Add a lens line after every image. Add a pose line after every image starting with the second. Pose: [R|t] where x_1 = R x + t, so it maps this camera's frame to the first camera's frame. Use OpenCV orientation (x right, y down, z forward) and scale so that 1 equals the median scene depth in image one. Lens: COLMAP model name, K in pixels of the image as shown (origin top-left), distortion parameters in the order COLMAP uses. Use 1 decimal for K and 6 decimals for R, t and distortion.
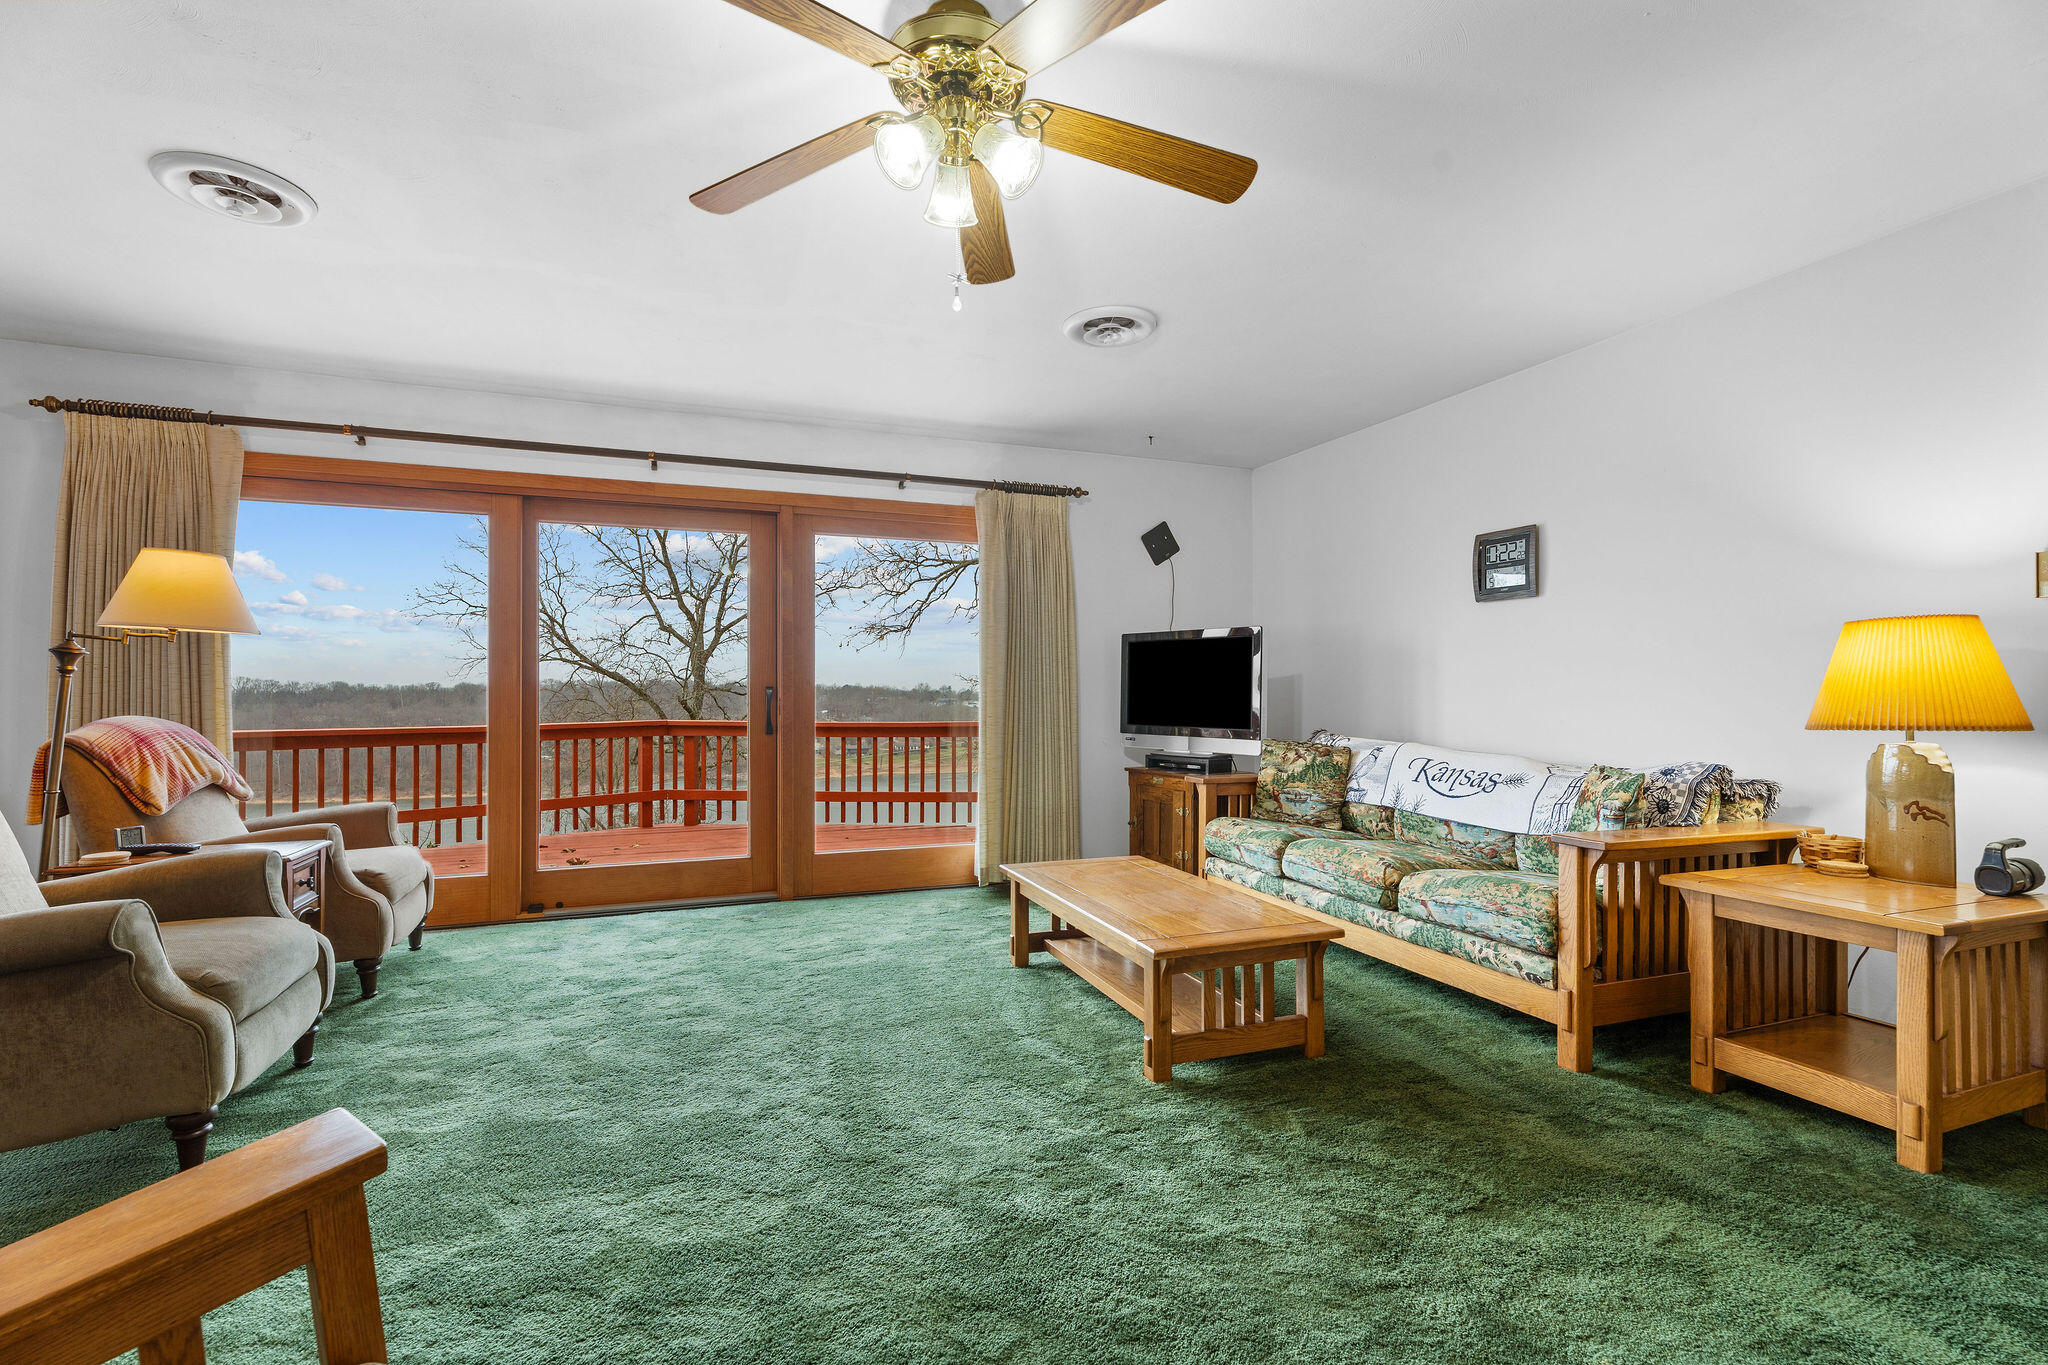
lens RADIAL K [[906.9, 0, 1014.7], [0, 906.9, 691.0], [0, 0, 1]] dist [0.001342, 0.000731]
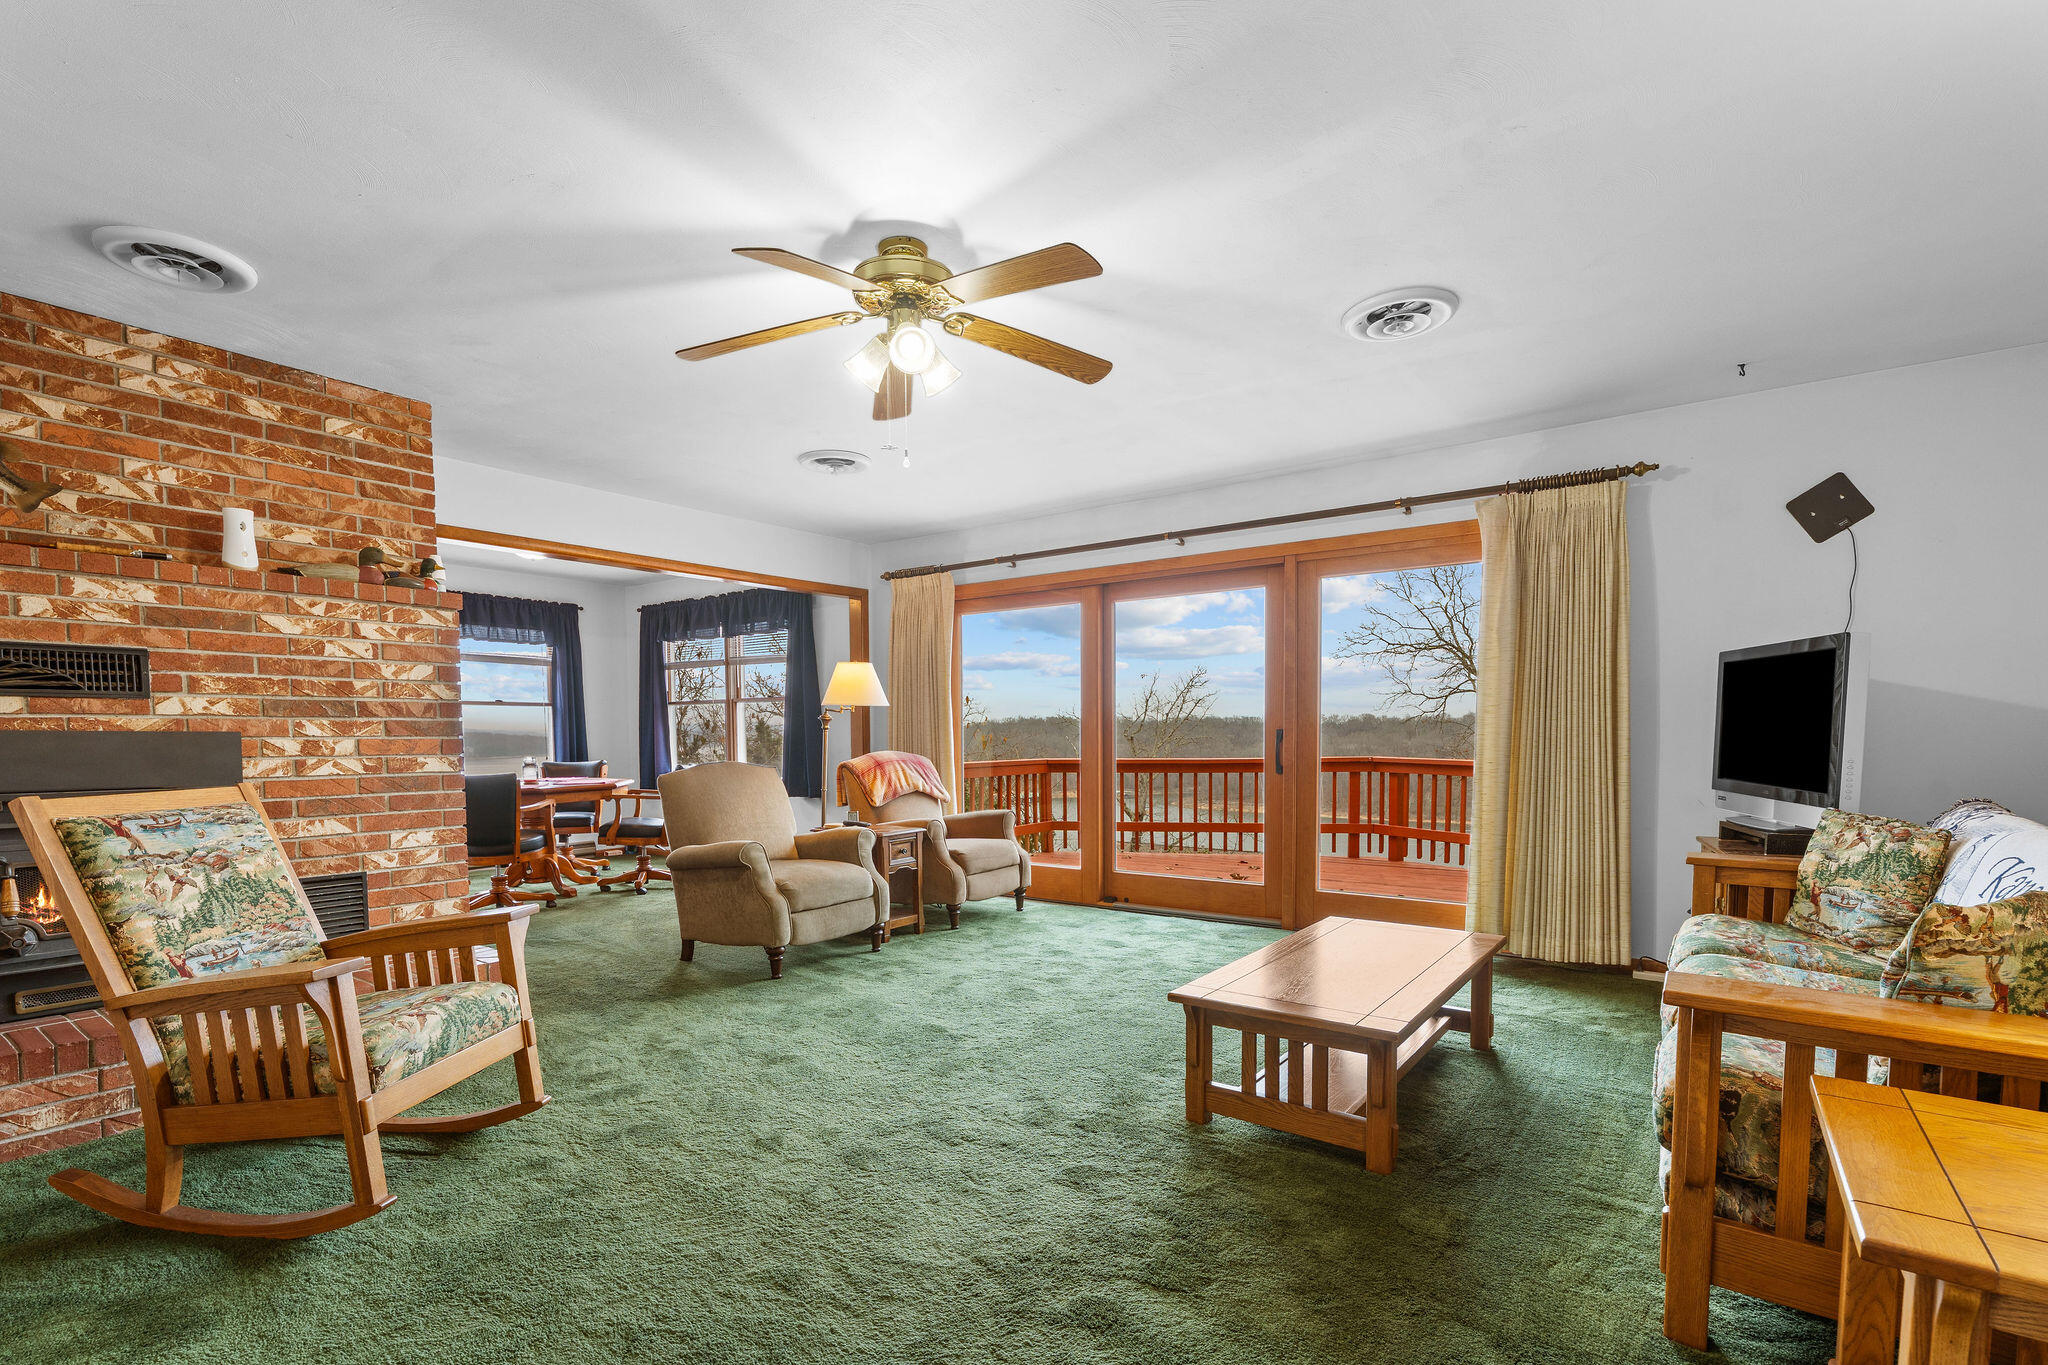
lens RADIAL K [[938.1, 0, 1026.6], [0, 938.1, 784.4], [0, 0, 1]] dist [0.004473, -0.000290]
pose [[0.552266, 0.045027, -0.832451, 0.494177], [0.012092, 0.998003, 0.062004, -0.012189], [0.833580, -0.044309, 0.550619, 0.143385]]
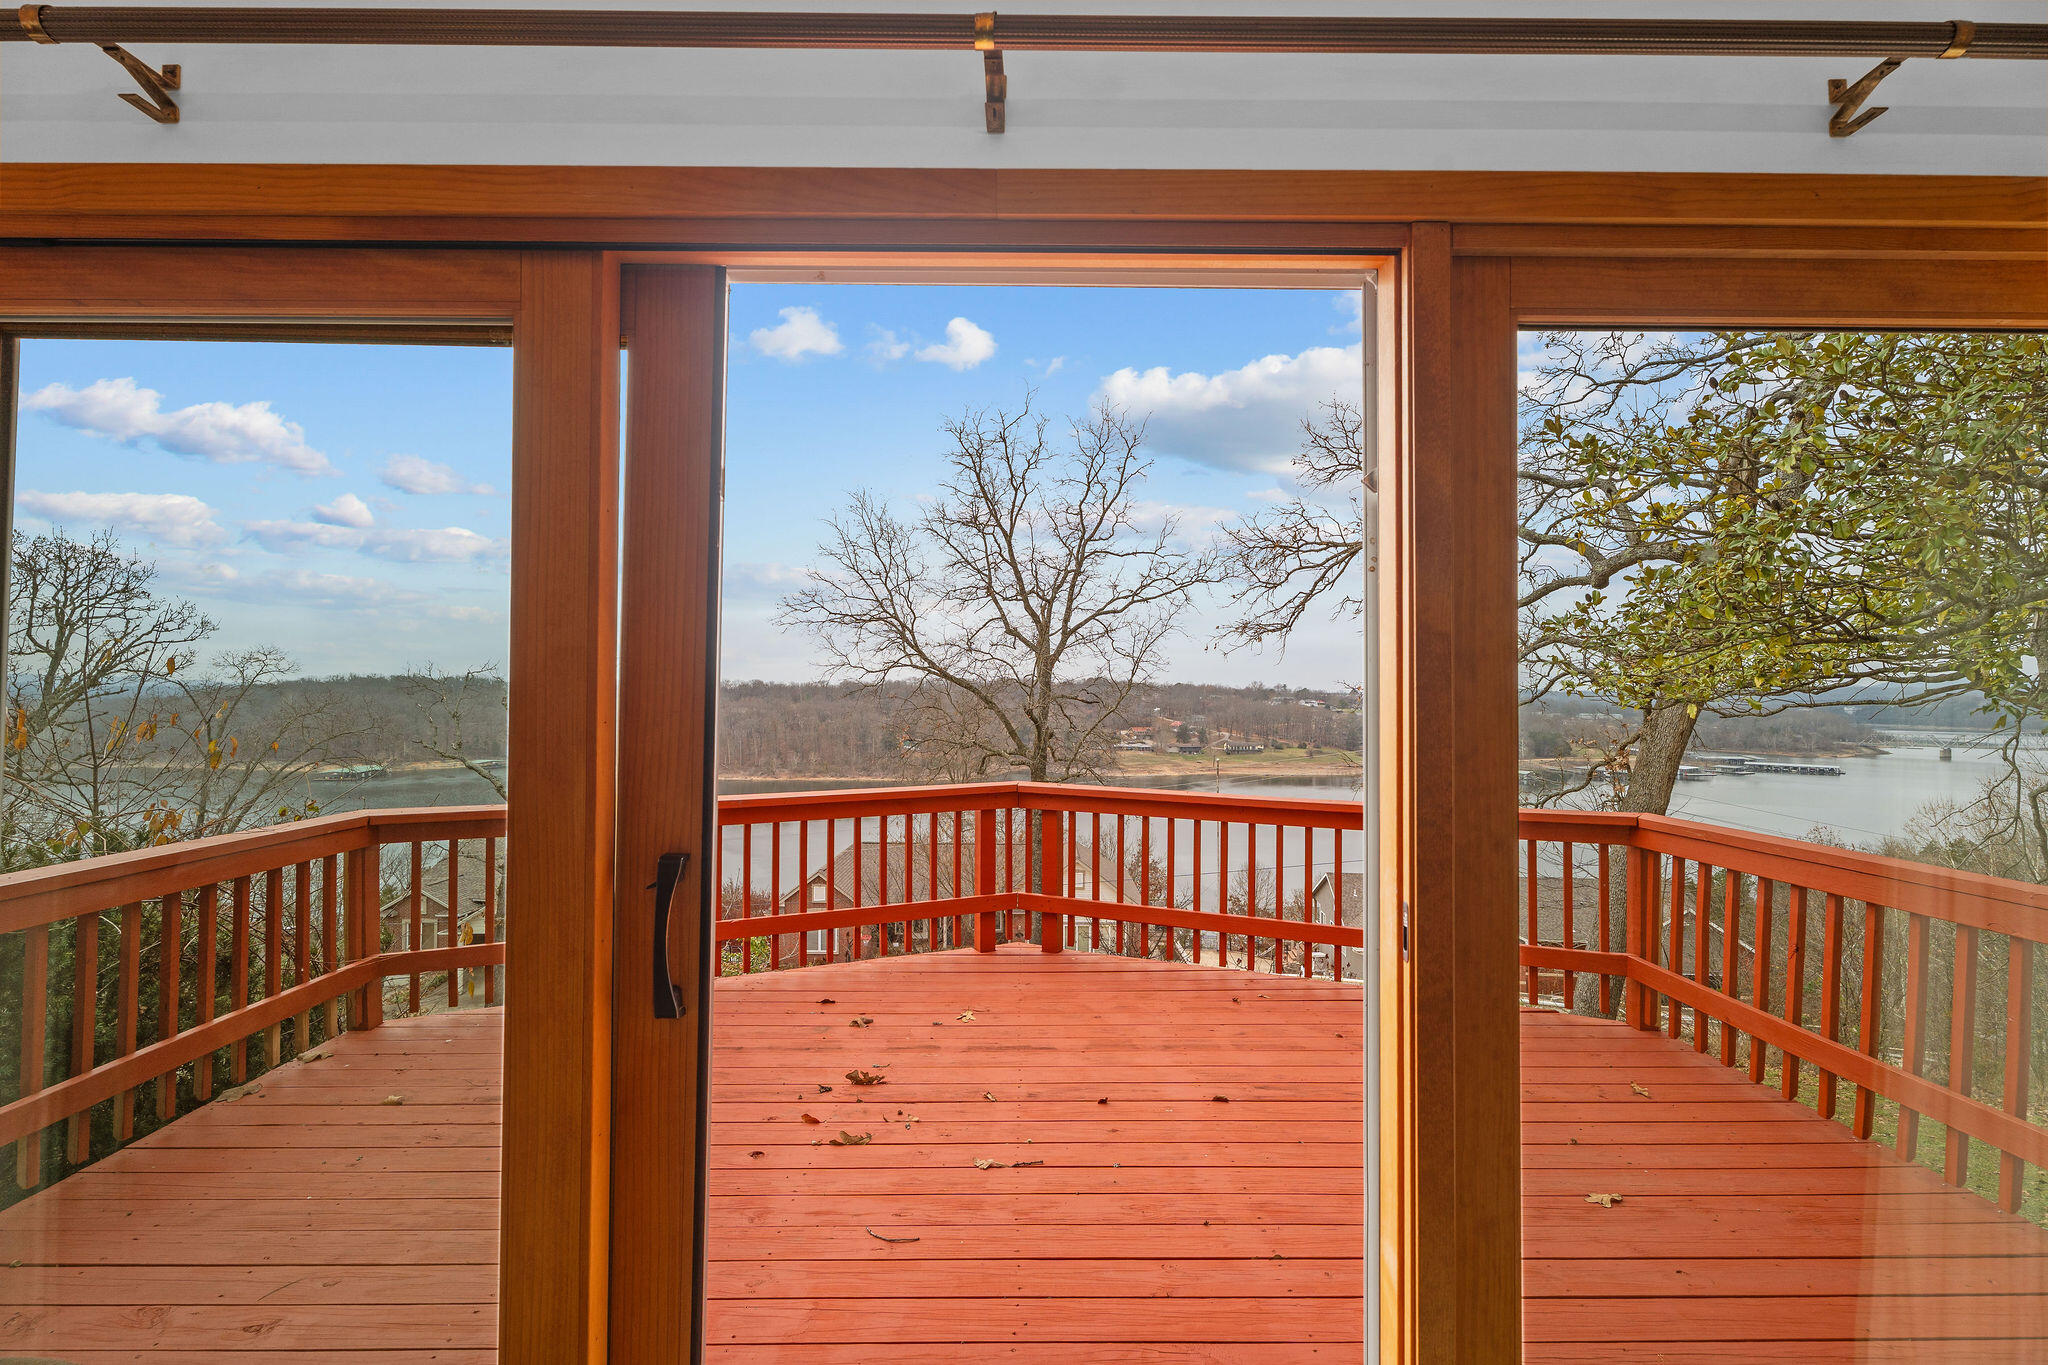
lens RADIAL K [[904.2, 0, 1019.4], [0, 904.2, 683.7], [0, 0, 1]] dist [0.001712, 0.000306]
pose [[0.936940, 0.001705, -0.349487, -0.275174], [-0.003715, 0.999980, -0.005081, -0.058731], [0.349471, 0.006059, 0.936928, 0.696695]]
